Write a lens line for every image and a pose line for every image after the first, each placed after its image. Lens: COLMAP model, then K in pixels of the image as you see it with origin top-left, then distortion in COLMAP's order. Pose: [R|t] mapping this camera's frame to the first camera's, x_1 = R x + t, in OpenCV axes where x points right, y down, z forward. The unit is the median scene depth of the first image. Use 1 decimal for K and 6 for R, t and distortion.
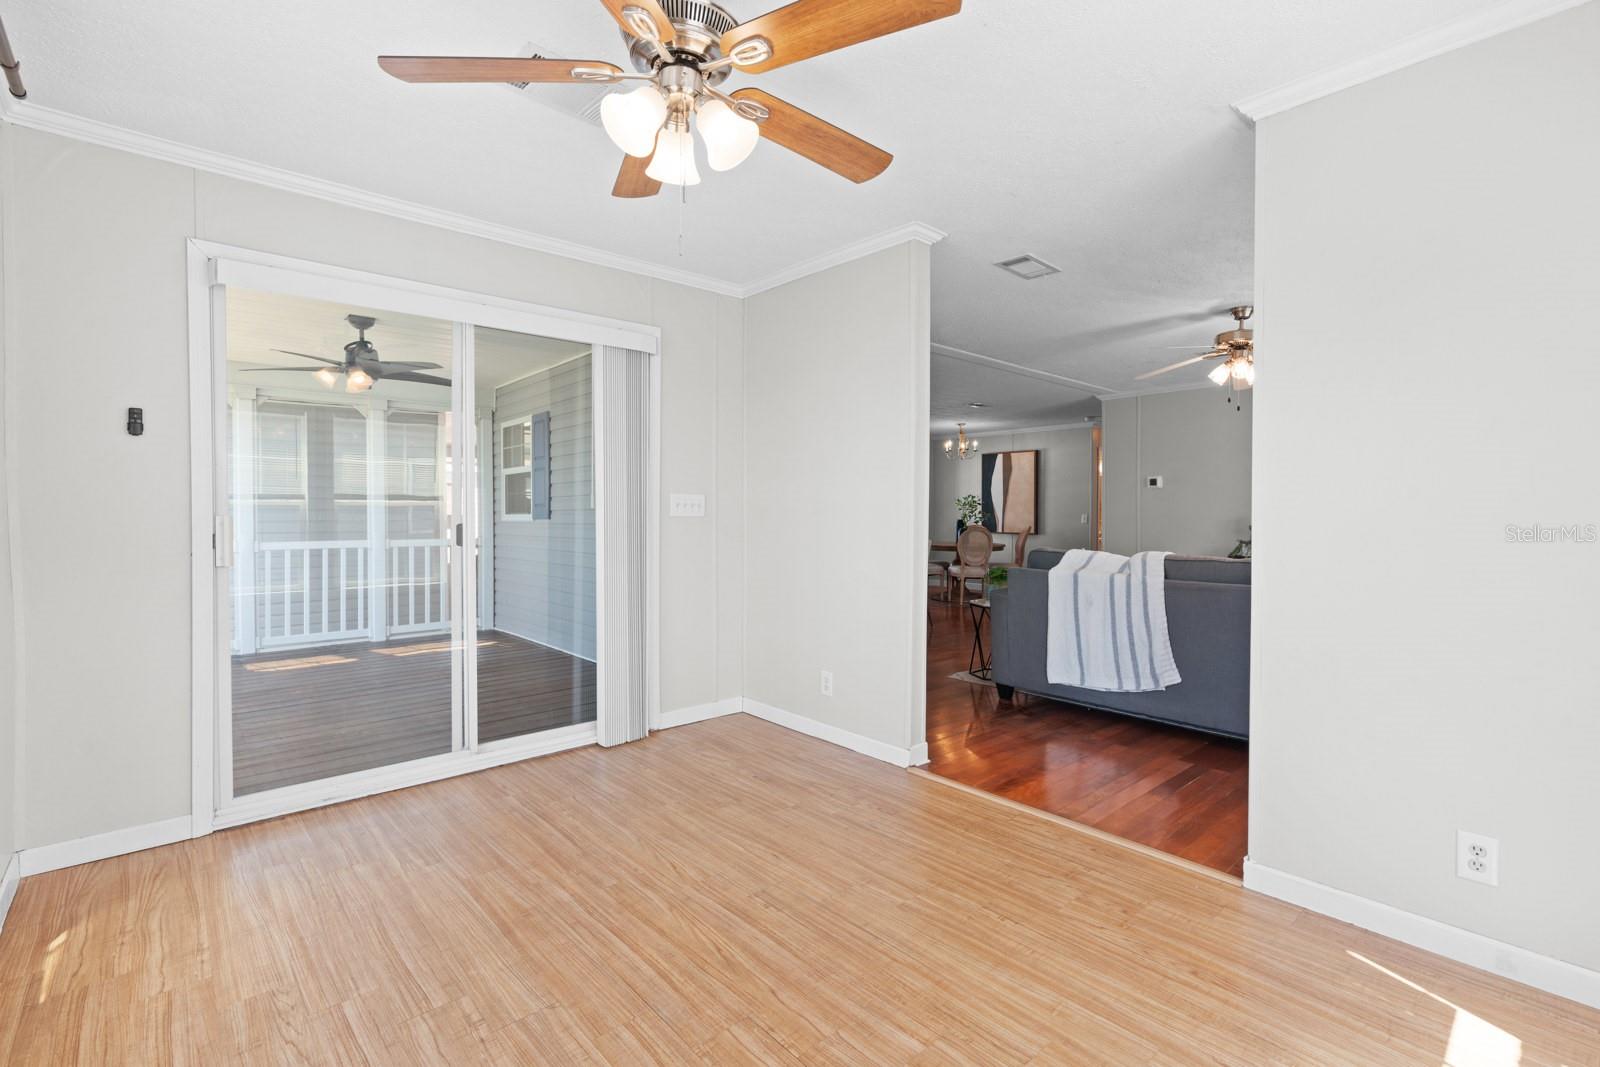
lens RADIAL K [[715.9, 0, 796.7], [0, 715.9, 520.8], [0, 0, 1]] dist [-0.005206, 0.000539]
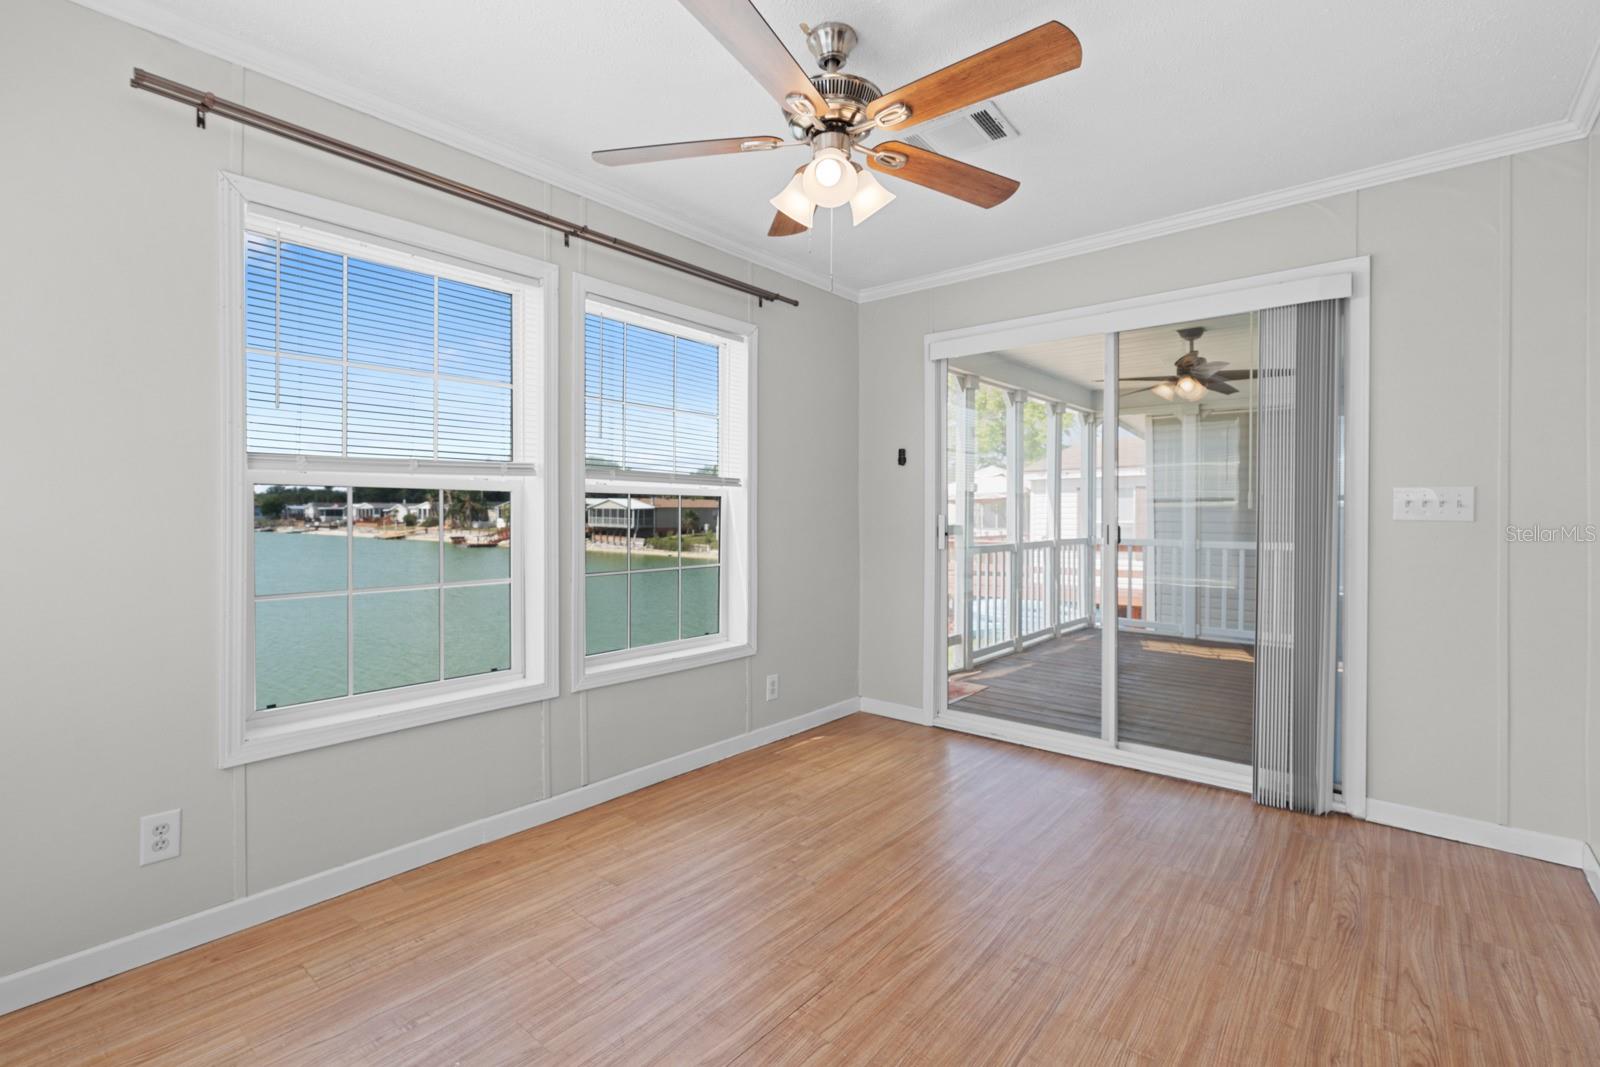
lens RADIAL K [[727.0, 0, 817.4], [0, 727.0, 515.7], [0, 0, 1]] dist [0.002154, 0.000086]
pose [[0.158002, 0.004885, -0.987427, 0.627323], [-0.016116, 0.999867, 0.002368, -0.004505], [0.987307, 0.015539, 0.158060, 0.494890]]
